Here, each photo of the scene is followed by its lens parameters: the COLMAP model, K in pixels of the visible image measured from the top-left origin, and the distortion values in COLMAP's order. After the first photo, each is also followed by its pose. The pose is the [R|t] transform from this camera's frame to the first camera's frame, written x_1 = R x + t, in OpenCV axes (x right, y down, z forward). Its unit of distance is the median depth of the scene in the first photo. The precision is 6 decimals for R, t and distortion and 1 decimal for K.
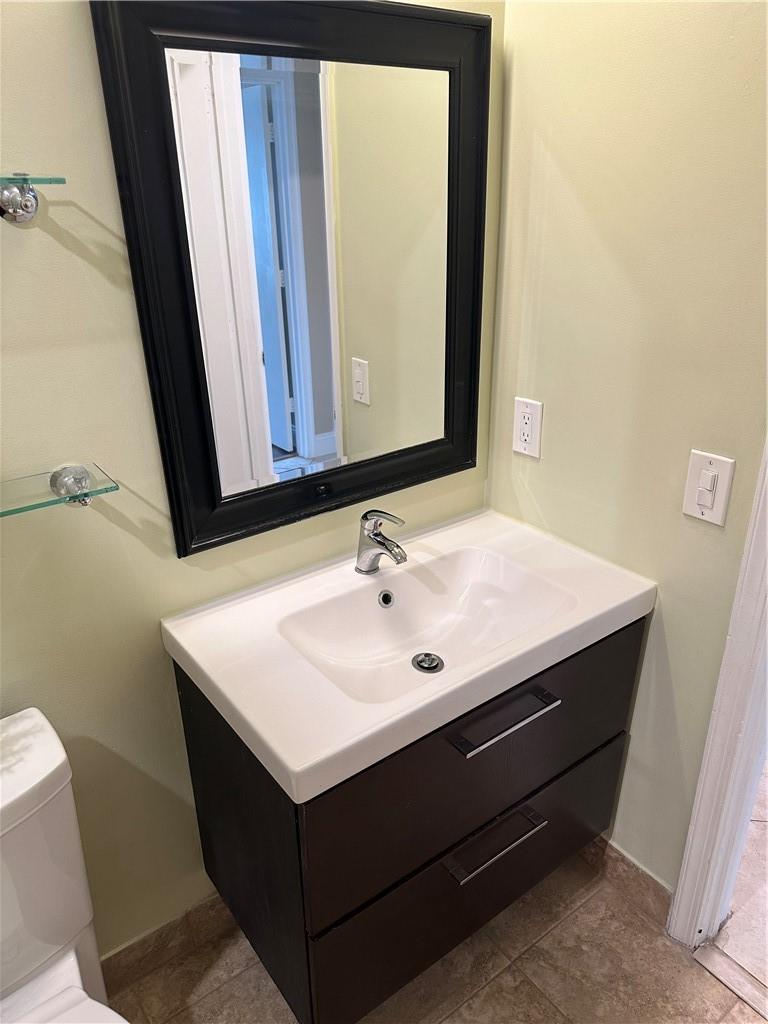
lens RADIAL K [[724.8, 0, 381.8], [0, 724.8, 519.6], [0, 0, 1]] dist [0.042716, -0.058134]
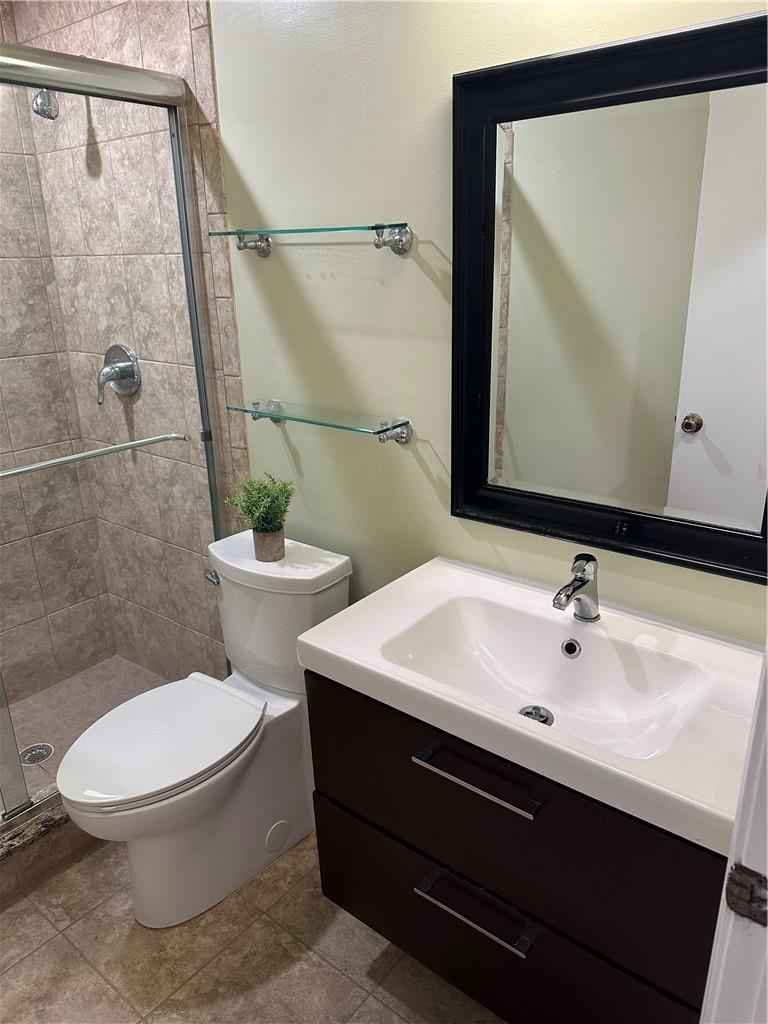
lens RADIAL K [[724.8, 0, 390.3], [0, 724.8, 522.0], [0, 0, 1]] dist [0.042716, -0.058134]
pose [[0.259763, 0.357901, -0.896900, 0.801901], [-0.379509, 0.891888, 0.245986, -0.199084], [0.887973, 0.276484, 0.367506, 0.416136]]
